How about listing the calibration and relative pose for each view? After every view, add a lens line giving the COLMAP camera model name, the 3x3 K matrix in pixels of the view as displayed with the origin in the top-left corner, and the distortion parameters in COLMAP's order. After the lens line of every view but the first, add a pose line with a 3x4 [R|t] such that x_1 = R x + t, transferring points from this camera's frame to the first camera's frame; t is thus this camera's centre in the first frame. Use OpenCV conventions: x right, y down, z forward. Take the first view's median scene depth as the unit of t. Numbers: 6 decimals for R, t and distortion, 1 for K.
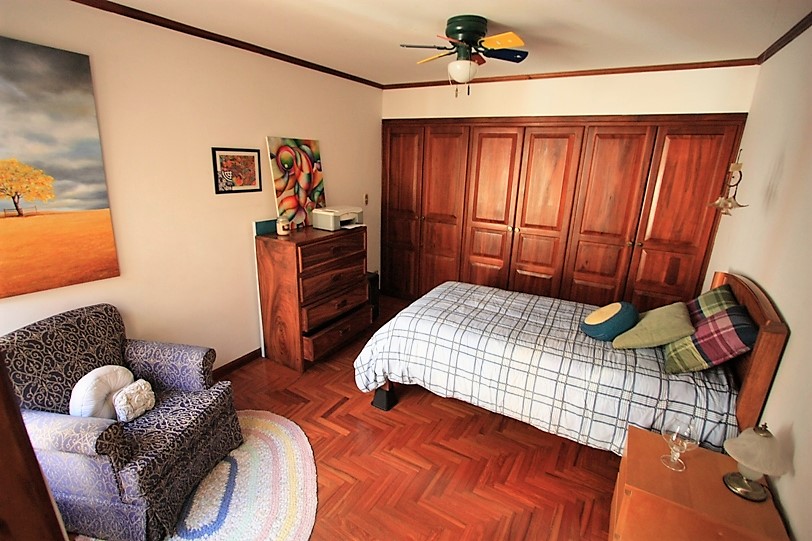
lens RADIAL K [[372.7, 0, 407.1], [0, 372.7, 262.3], [0, 0, 1]] dist [-0.000232, -0.000040]
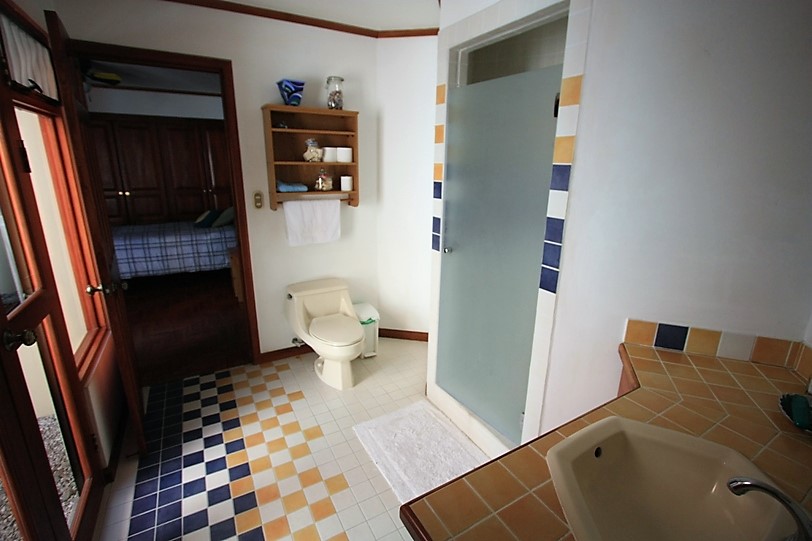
lens RADIAL K [[372.7, 0, 407.1], [0, 372.7, 262.3], [0, 0, 1]] dist [-0.000232, -0.000040]
pose [[0.498417, -0.245671, 0.831400, -0.712215], [0.240325, 0.960577, 0.139769, 0.379098], [-0.832962, 0.130143, 0.537808, -1.049996]]
